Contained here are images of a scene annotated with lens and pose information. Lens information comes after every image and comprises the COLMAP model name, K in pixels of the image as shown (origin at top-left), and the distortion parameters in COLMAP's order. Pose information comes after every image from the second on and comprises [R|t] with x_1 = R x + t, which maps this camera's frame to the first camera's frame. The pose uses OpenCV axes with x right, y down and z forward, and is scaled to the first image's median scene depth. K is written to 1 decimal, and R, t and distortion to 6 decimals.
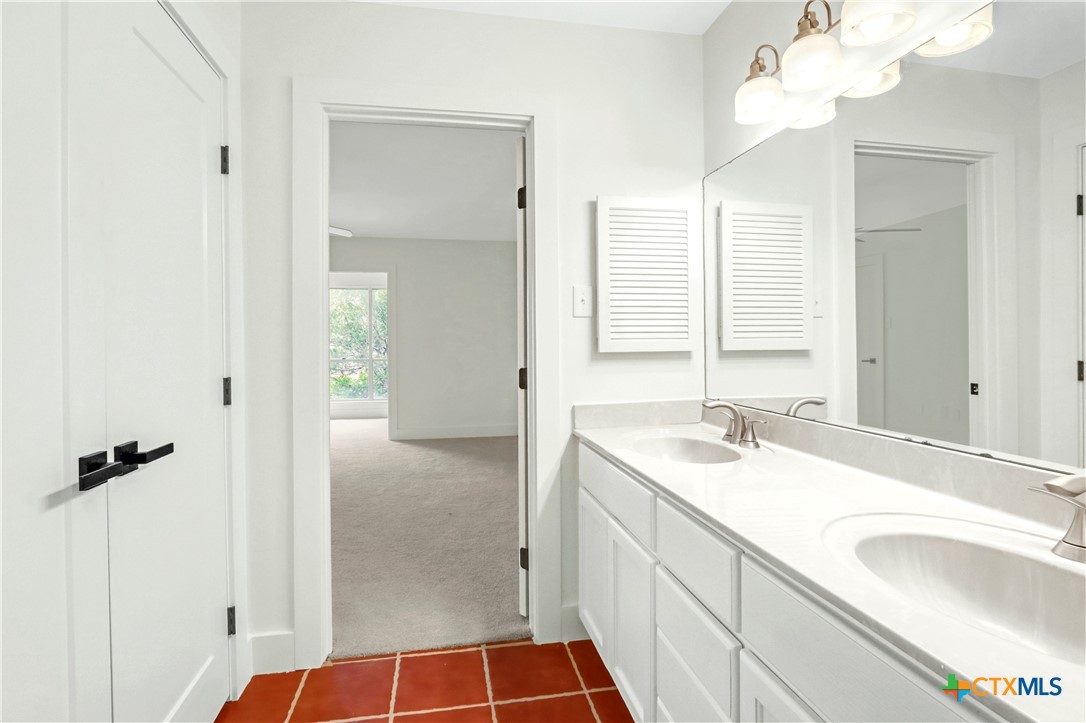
lens RADIAL K [[513.0, 0, 539.0], [0, 513.0, 352.2], [0, 0, 1]] dist [-0.018943, 0.002328]
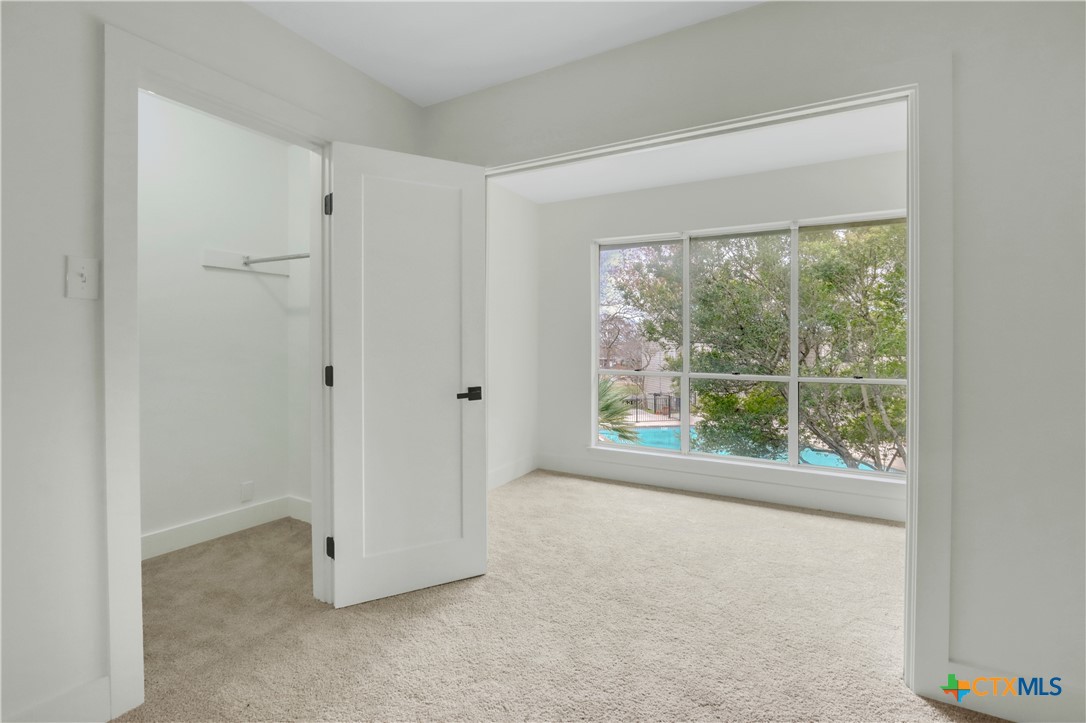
lens RADIAL K [[513.0, 0, 536.1], [0, 513.0, 337.4], [0, 0, 1]] dist [-0.018943, 0.002328]
pose [[0.754041, -0.004864, -0.656809, -0.251896], [-0.015368, 0.999568, -0.025046, -0.010077], [0.656647, 0.028979, 0.753641, 0.631447]]
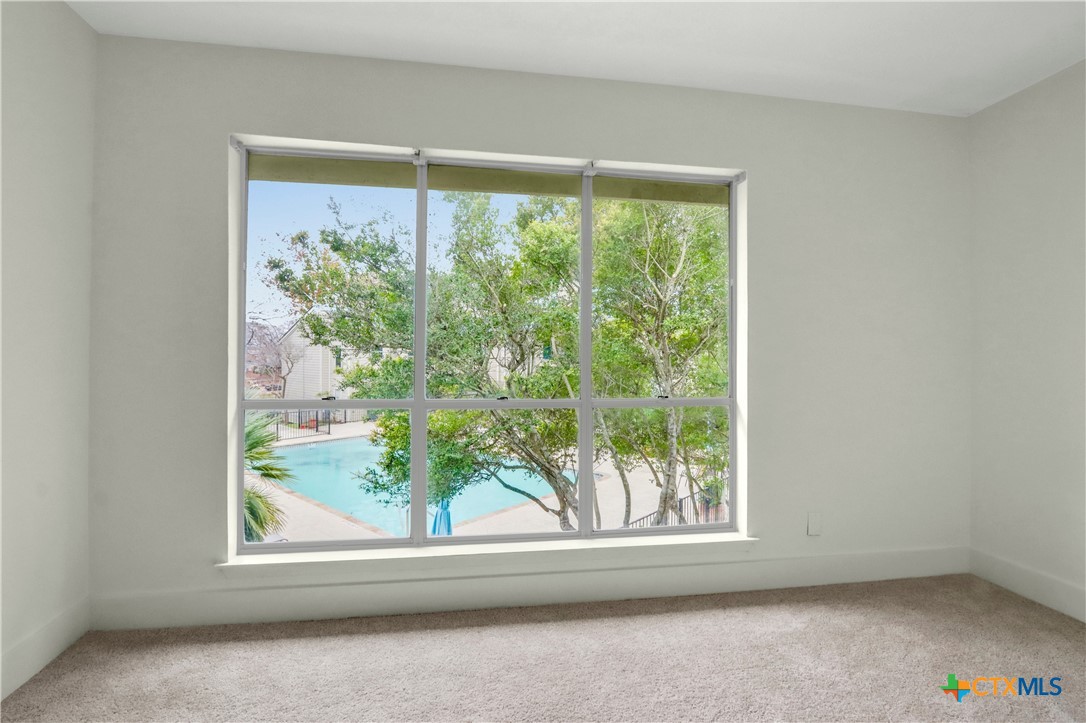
lens RADIAL K [[513.0, 0, 530.8], [0, 513.0, 343.3], [0, 0, 1]] dist [-0.018943, 0.002328]
pose [[0.998566, 0.005707, -0.053227, -0.436191], [-0.007360, 0.999495, -0.030923, -0.014210], [0.053024, 0.031271, 0.998104, 0.880993]]
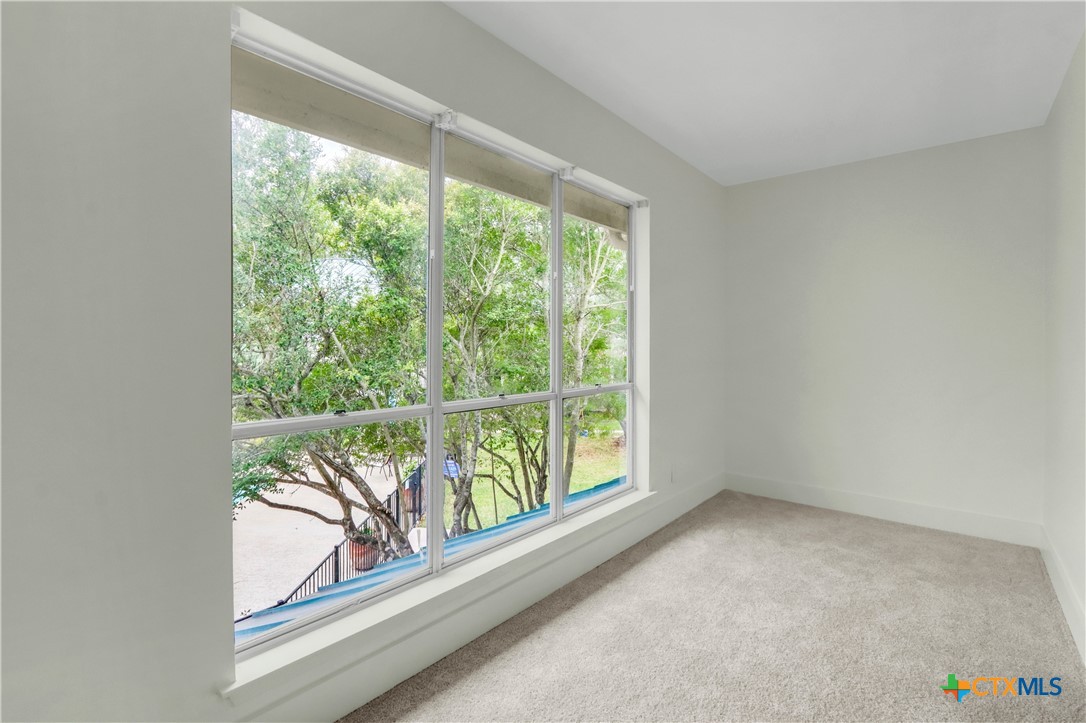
lens RADIAL K [[513.0, 0, 540.2], [0, 513.0, 344.8], [0, 0, 1]] dist [-0.018943, 0.002328]
pose [[0.786589, 0.001559, 0.617475, -0.678106], [0.003329, 0.999972, -0.006766, -0.018537], [-0.617468, 0.007377, 0.786562, 0.959603]]
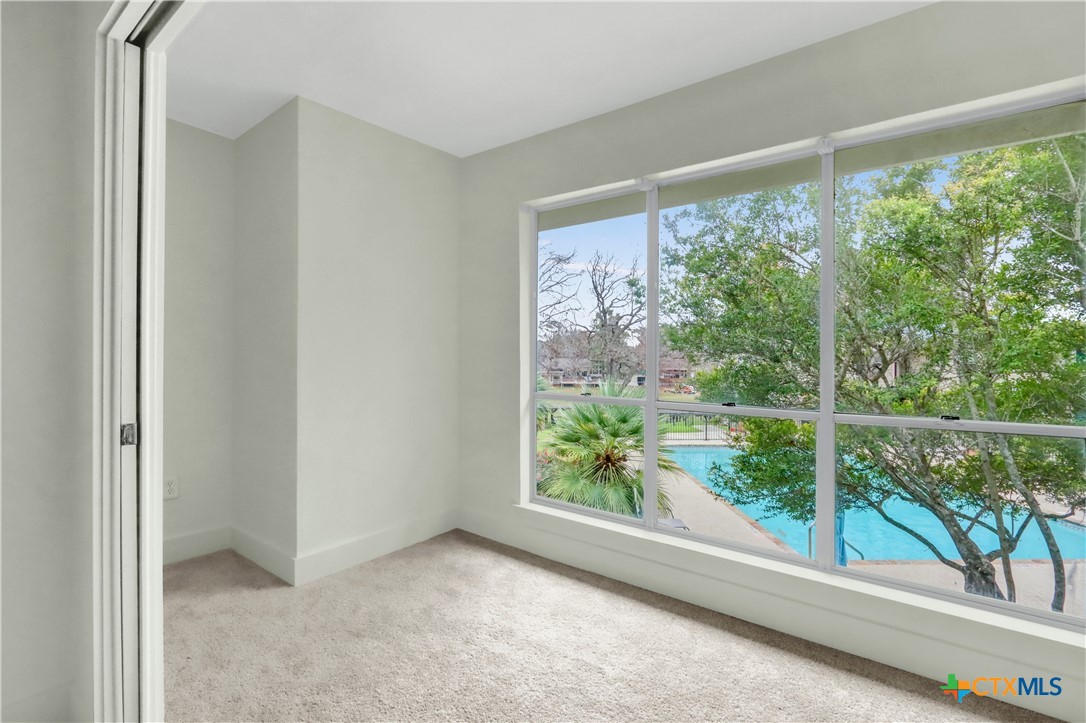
lens RADIAL K [[513.0, 0, 529.2], [0, 513.0, 351.5], [0, 0, 1]] dist [-0.018943, 0.002328]
pose [[0.632527, 0.000442, -0.774538, -0.278915], [-0.017511, 0.999752, -0.013730, -0.016291], [0.774340, 0.022248, 0.632378, 0.907803]]
